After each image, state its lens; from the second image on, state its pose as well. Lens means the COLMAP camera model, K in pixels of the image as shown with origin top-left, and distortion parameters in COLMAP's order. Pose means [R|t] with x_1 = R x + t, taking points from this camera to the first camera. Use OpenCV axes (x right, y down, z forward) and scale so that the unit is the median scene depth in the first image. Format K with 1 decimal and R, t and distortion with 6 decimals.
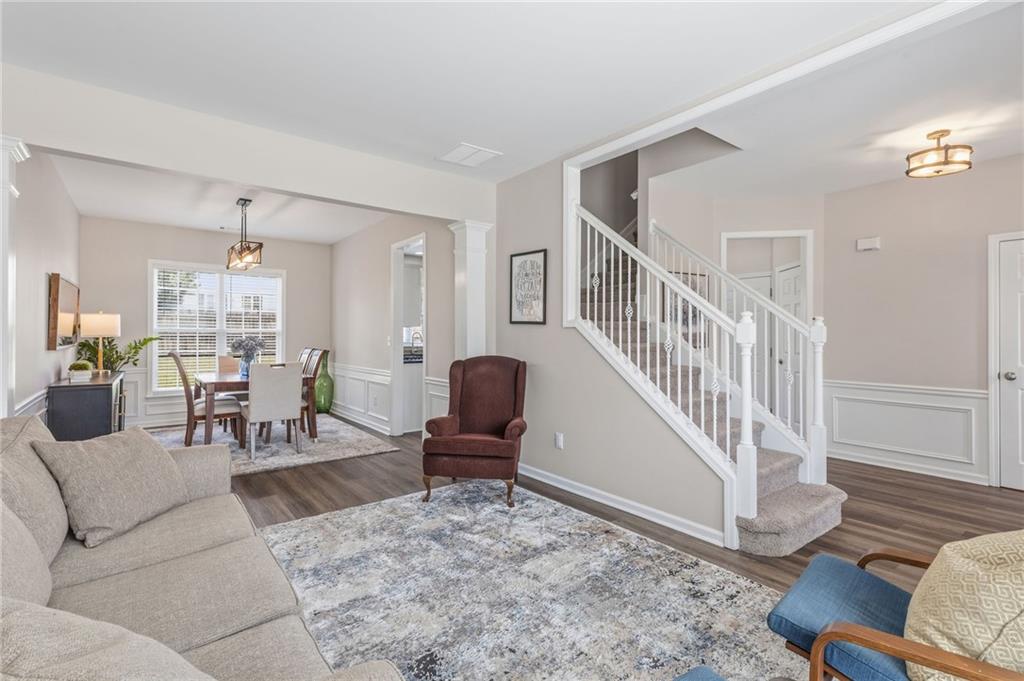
lens RADIAL K [[471.5, 0, 512.0], [0, 471.5, 340.5], [0, 0, 1]] dist [0.019682, -0.000270]
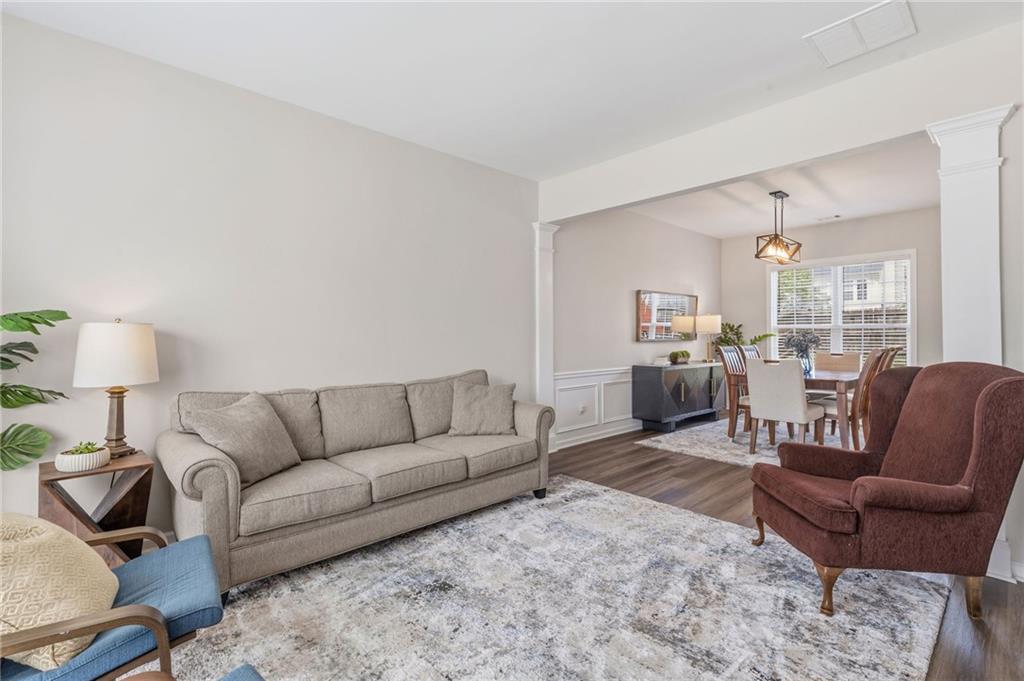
lens RADIAL K [[471.5, 0, 512.0], [0, 471.5, 340.5], [0, 0, 1]] dist [0.019682, -0.000270]
pose [[0.083970, 0.006246, -0.996449, 0.617654], [-0.007073, 0.999959, 0.005672, 0.012406], [0.996443, 0.006572, 0.084010, 0.619104]]
